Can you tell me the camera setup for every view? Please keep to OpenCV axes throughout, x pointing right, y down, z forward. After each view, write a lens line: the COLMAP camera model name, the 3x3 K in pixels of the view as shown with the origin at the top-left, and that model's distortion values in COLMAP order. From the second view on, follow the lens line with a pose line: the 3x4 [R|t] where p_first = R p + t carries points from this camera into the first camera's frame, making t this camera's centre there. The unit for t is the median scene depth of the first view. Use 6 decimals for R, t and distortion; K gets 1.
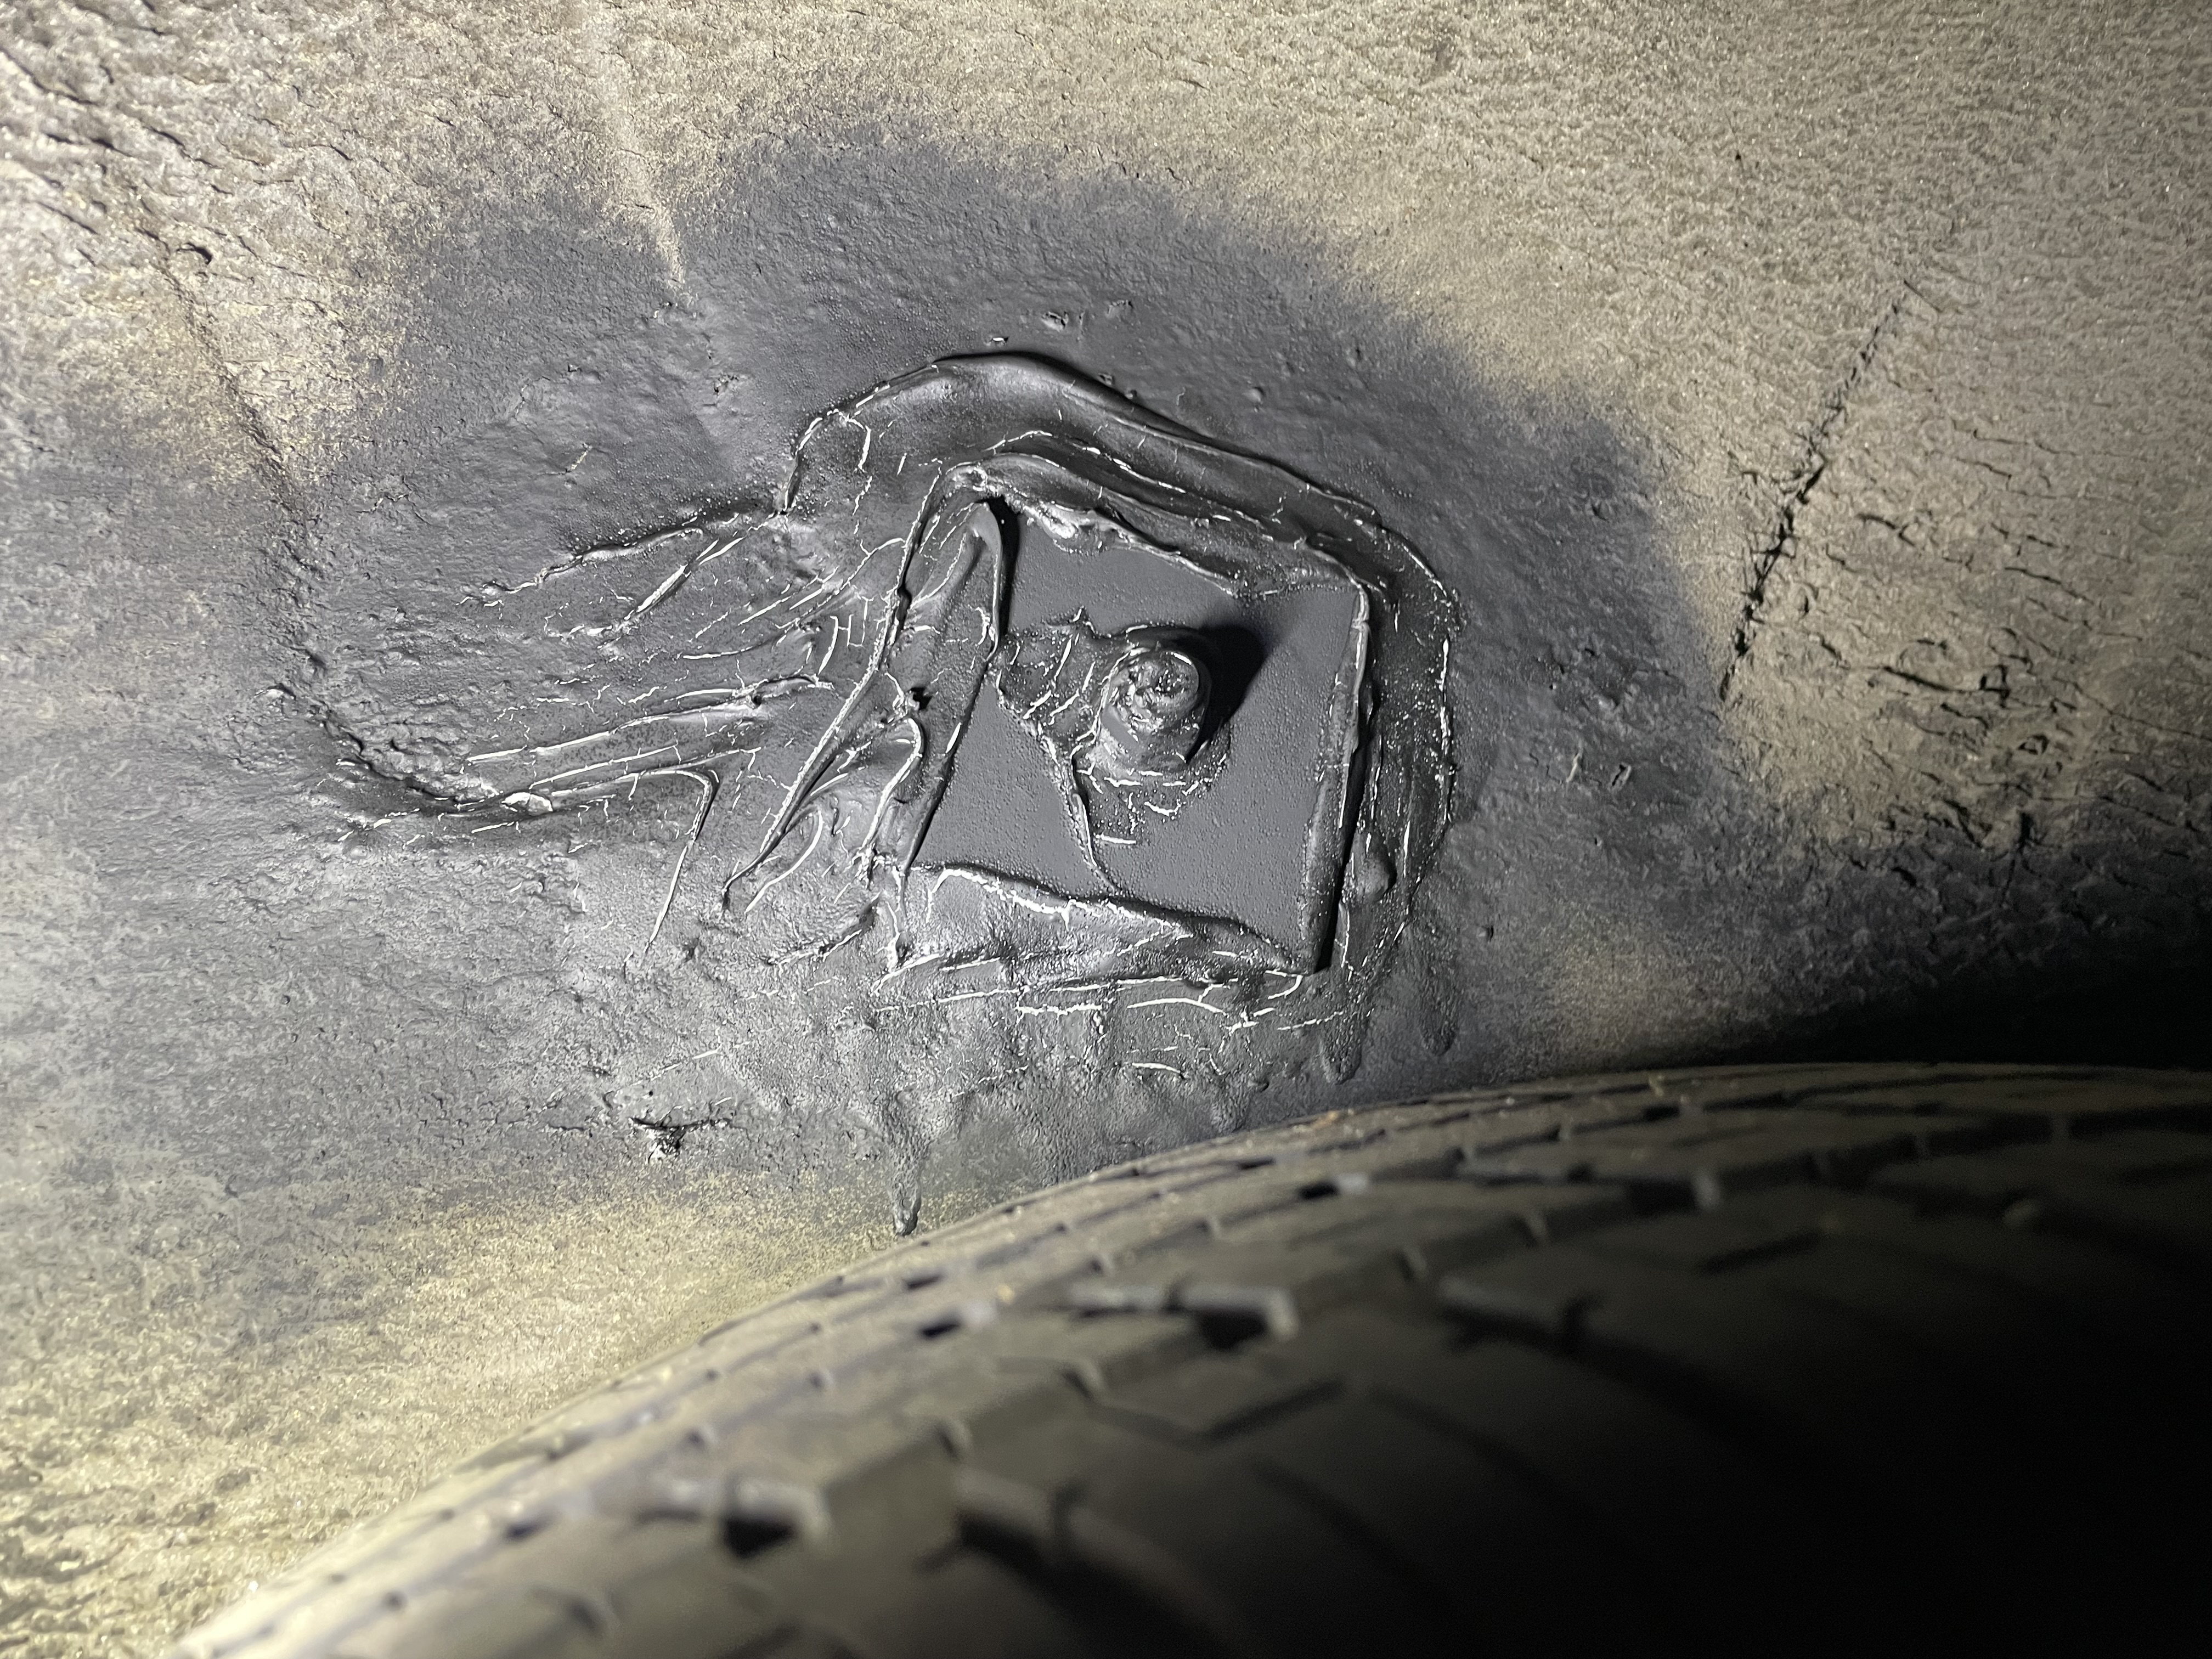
lens RADIAL K [[1684.9, 0, 1106.0], [0, 1684.9, 829.5], [0, 0, 1]] dist [0.080291, -0.118804]
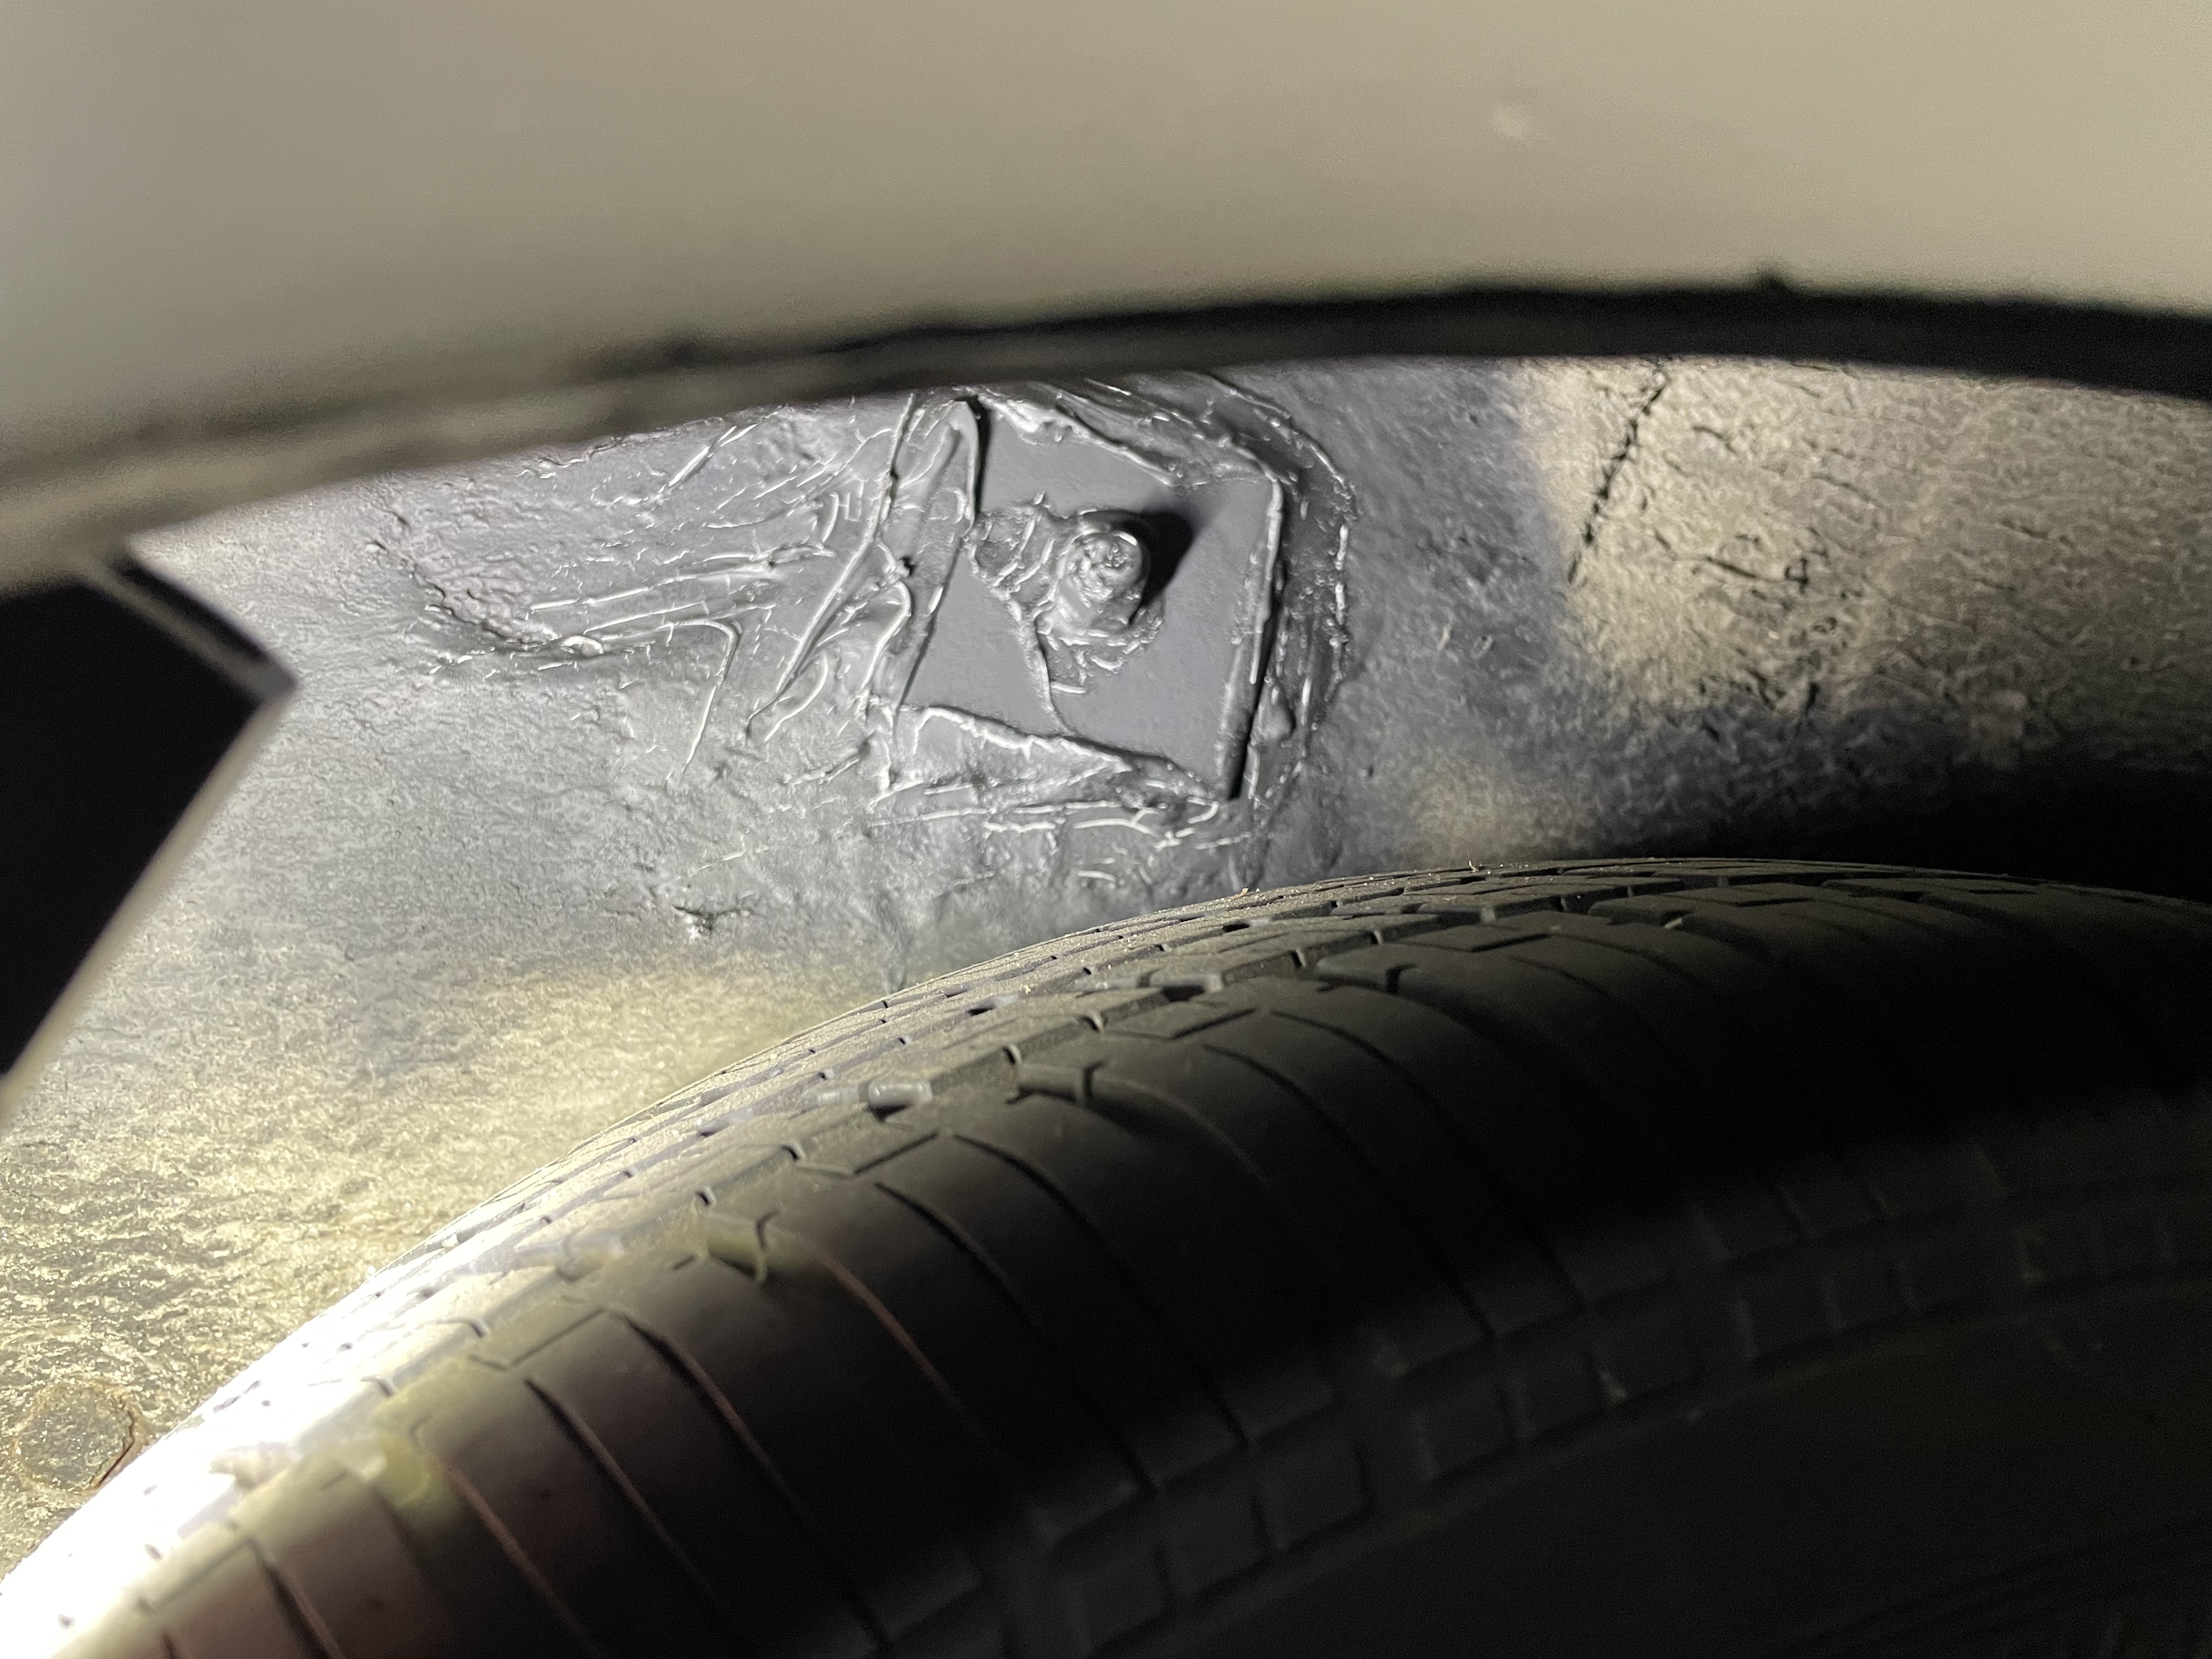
lens RADIAL K [[1684.9, 0, 1106.0], [0, 1684.9, 829.5], [0, 0, 1]] dist [0.080291, -0.118804]
pose [[0.998128, 0.017161, 0.058700, -0.037448], [-0.022111, 0.996158, 0.084738, 0.003823], [-0.057020, -0.085877, 0.994673, -0.220916]]
